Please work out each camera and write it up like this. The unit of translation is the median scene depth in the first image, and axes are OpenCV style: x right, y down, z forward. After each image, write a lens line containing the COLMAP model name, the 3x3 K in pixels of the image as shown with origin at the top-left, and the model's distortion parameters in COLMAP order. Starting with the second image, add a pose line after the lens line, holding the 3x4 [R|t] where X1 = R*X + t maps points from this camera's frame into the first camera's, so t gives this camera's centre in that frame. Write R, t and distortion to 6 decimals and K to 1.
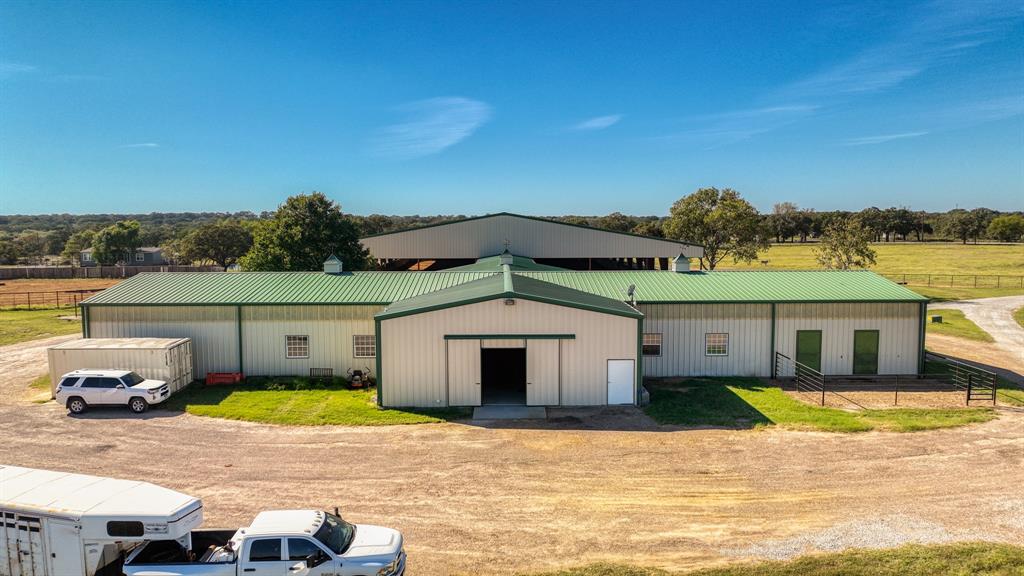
lens RADIAL K [[722.5, 0, 511.7], [0, 722.5, 288.4], [0, 0, 1]] dist [0.004072, 0.010448]
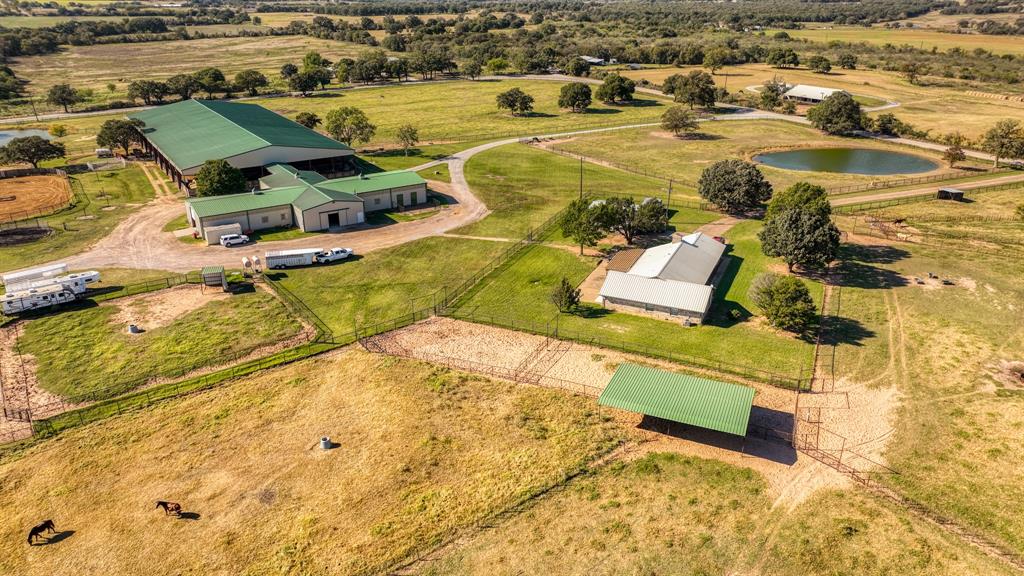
lens RADIAL K [[722.5, 0, 514.0], [0, 722.5, 289.2], [0, 0, 1]] dist [0.004072, 0.010448]
pose [[0.839890, -0.205782, 0.502233, -1.295839], [0.048456, 0.950073, 0.308244, -0.722850], [-0.540589, -0.234554, 0.807928, -2.970592]]
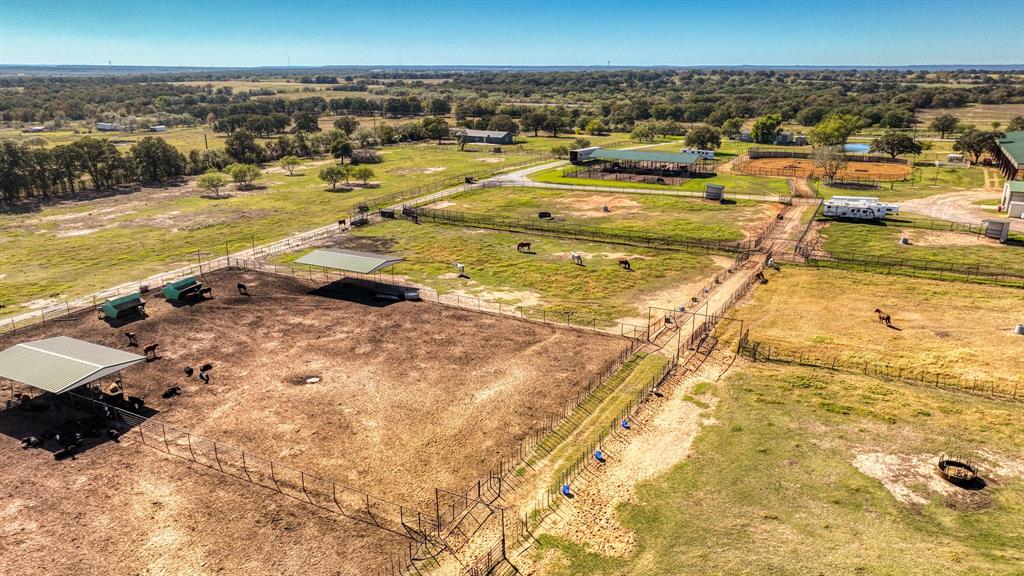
lens RADIAL K [[722.5, 0, 512.2], [0, 722.5, 289.9], [0, 0, 1]] dist [0.004072, 0.010448]
pose [[0.868067, 0.147710, -0.473963, -1.104693], [-0.048176, 0.975269, 0.215706, -0.184619], [0.494103, -0.164414, 0.853715, -3.825016]]
